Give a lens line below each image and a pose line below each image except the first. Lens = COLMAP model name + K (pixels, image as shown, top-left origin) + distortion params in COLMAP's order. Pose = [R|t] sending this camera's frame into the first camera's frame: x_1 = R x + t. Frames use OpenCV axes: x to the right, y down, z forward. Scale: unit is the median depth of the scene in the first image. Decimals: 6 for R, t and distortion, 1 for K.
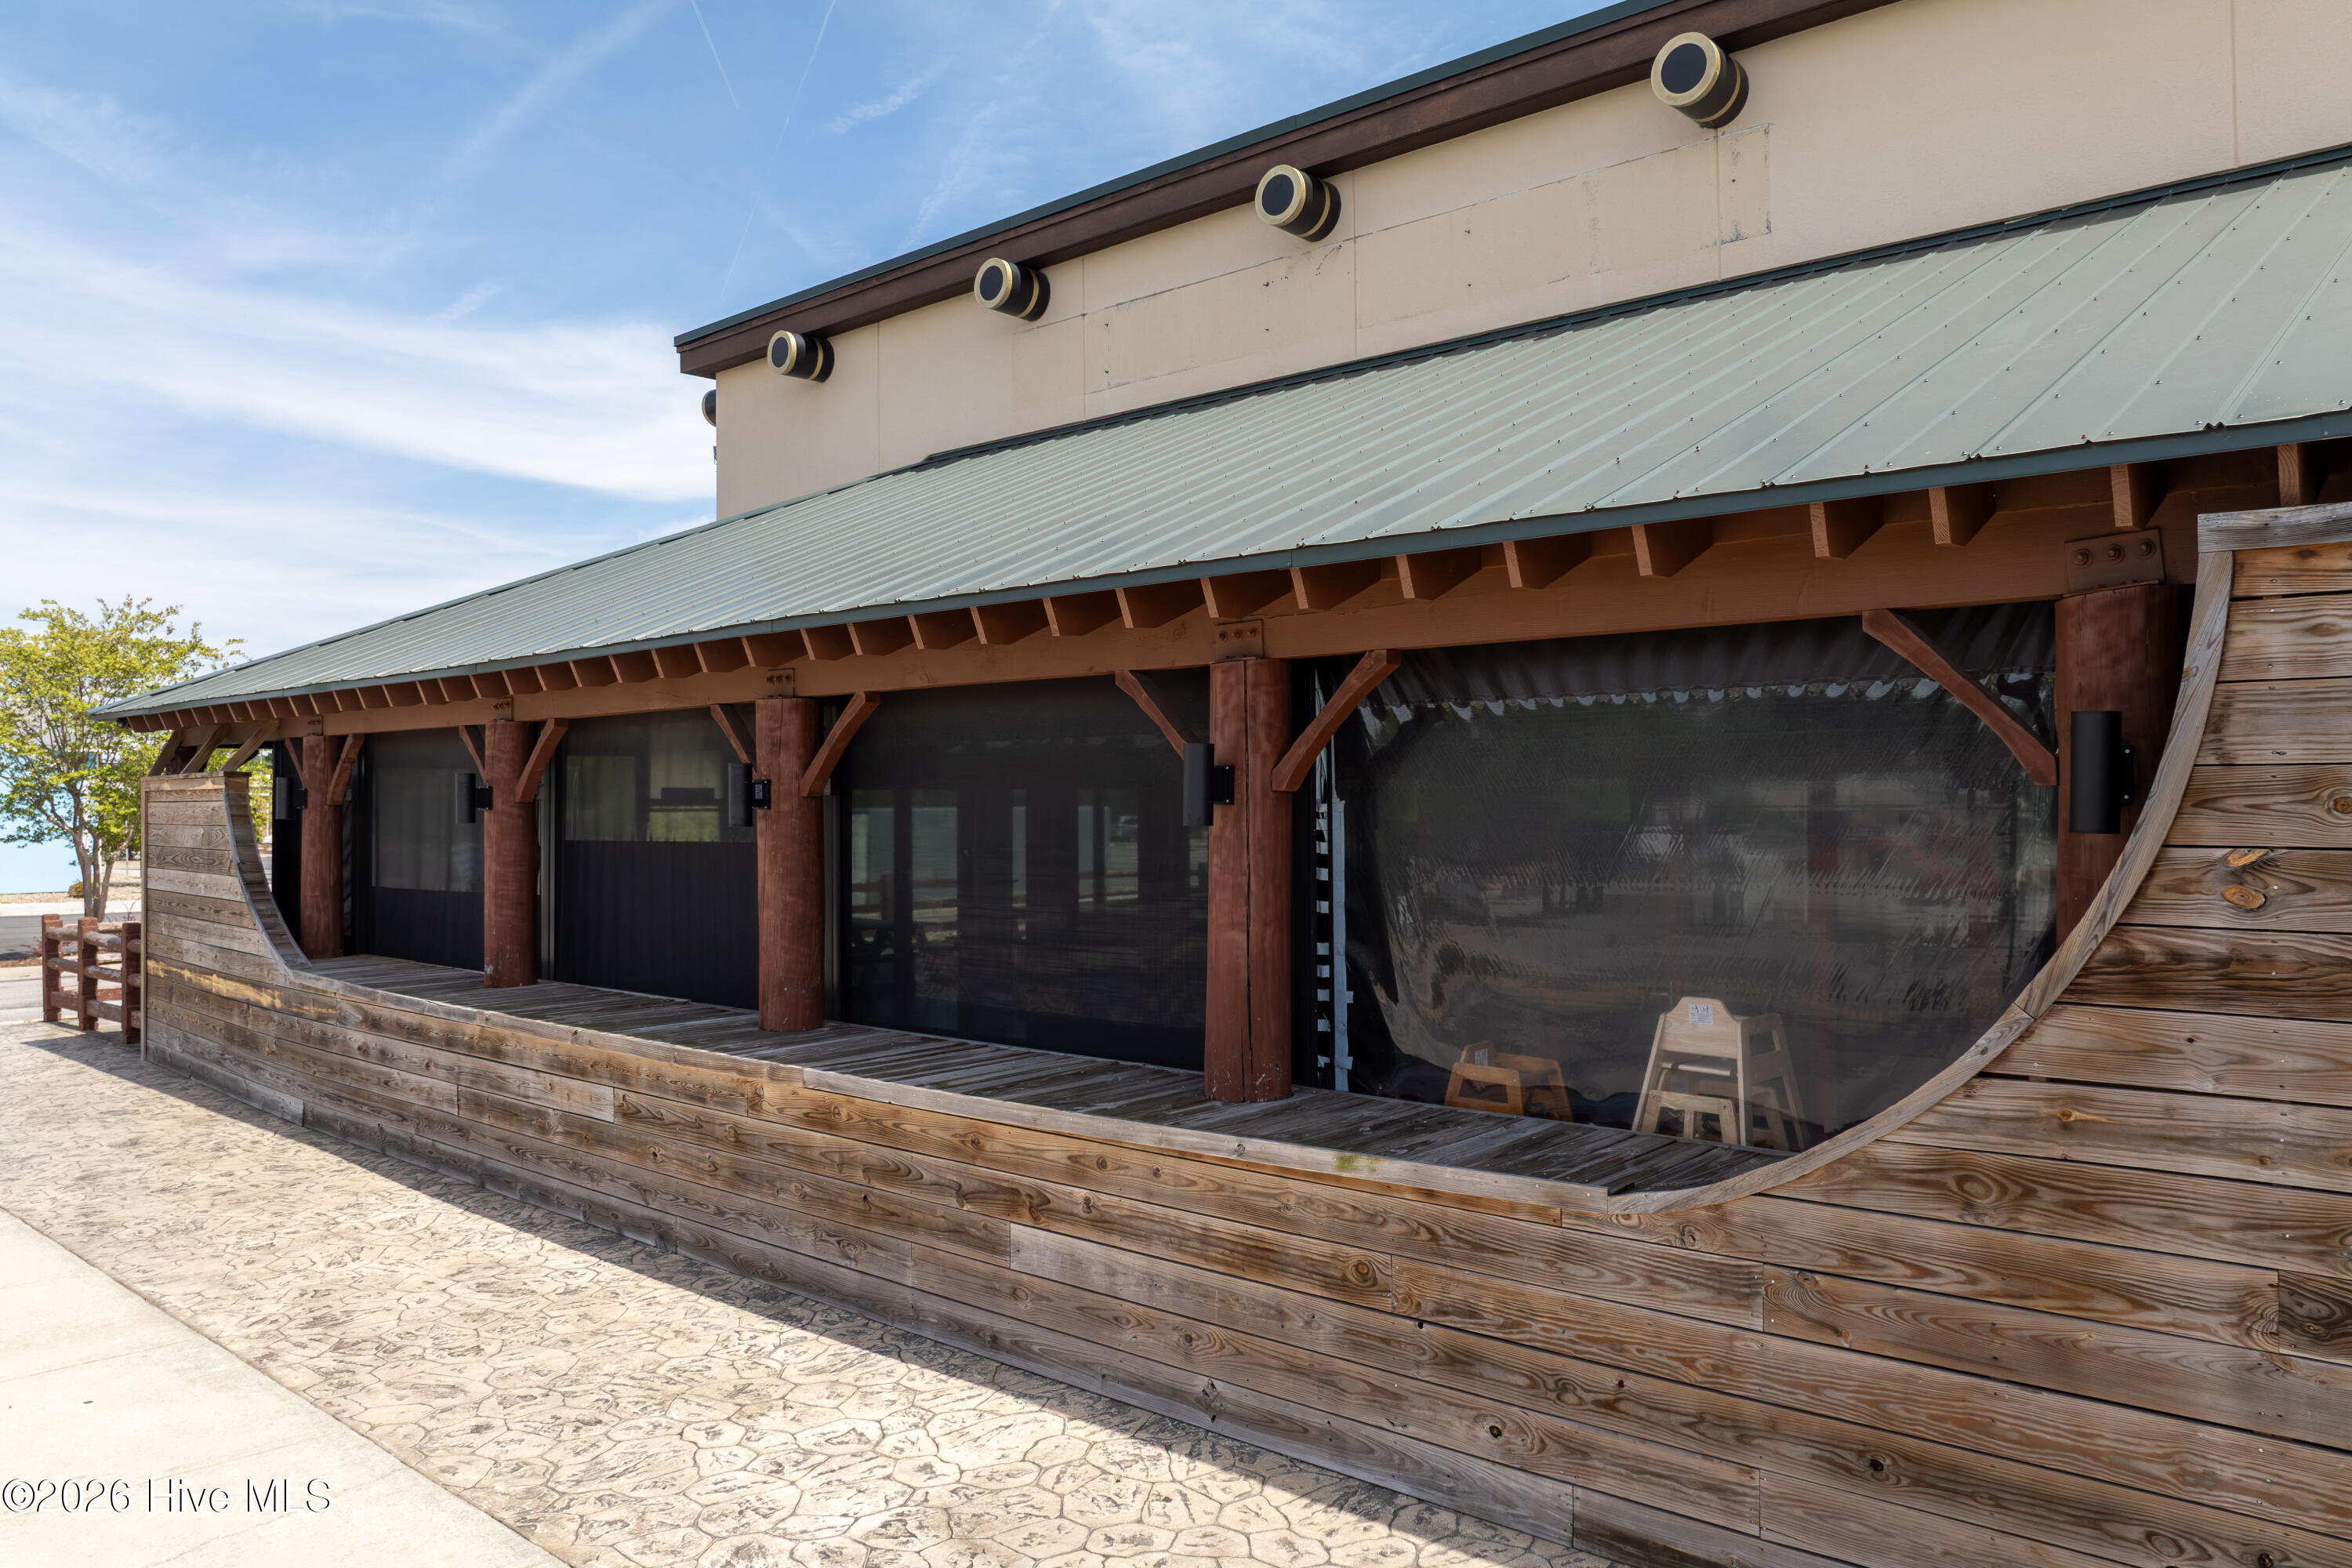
lens RADIAL K [[1671.9, 0, 1186.2], [0, 1671.9, 782.0], [0, 0, 1]] dist [-0.036134, -0.002674]
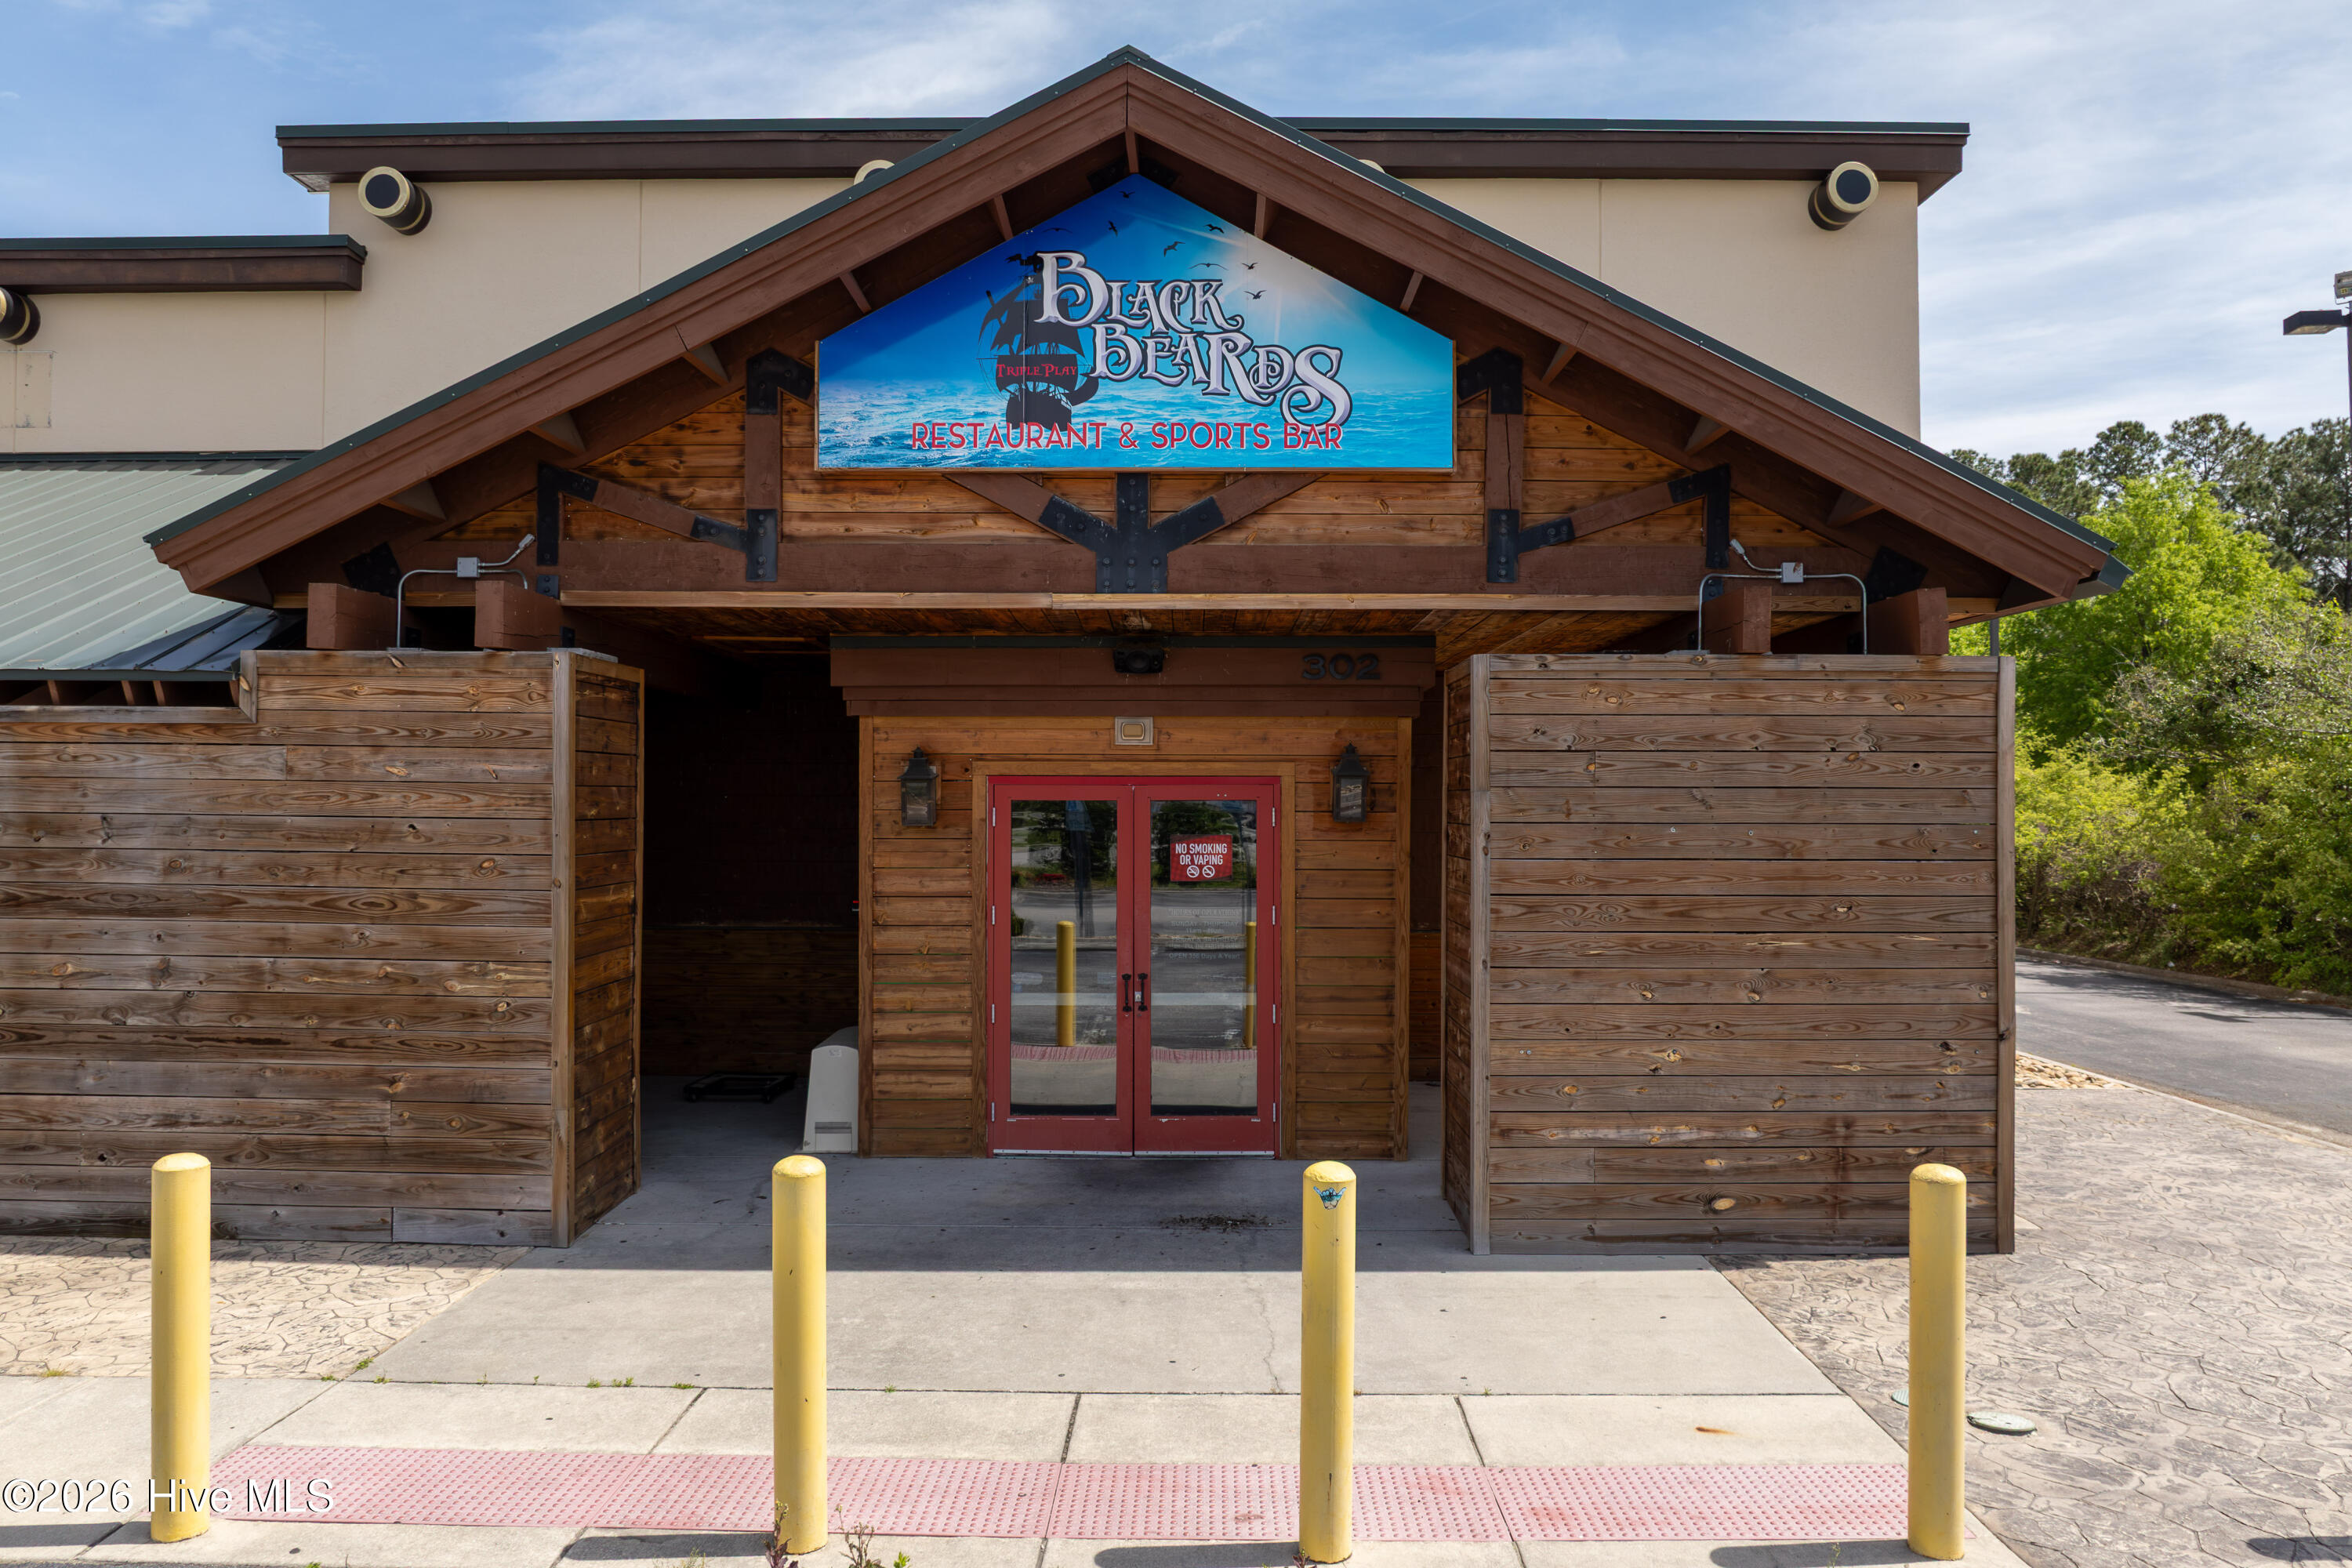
lens RADIAL K [[1671.9, 0, 1186.2], [0, 1671.9, 782.0], [0, 0, 1]] dist [-0.036134, -0.002674]
pose [[0.749721, 0.016896, 0.661539, 0.196175], [-0.015779, 0.999846, -0.007654, -0.030749], [-0.661566, -0.004700, 0.749872, -0.941497]]
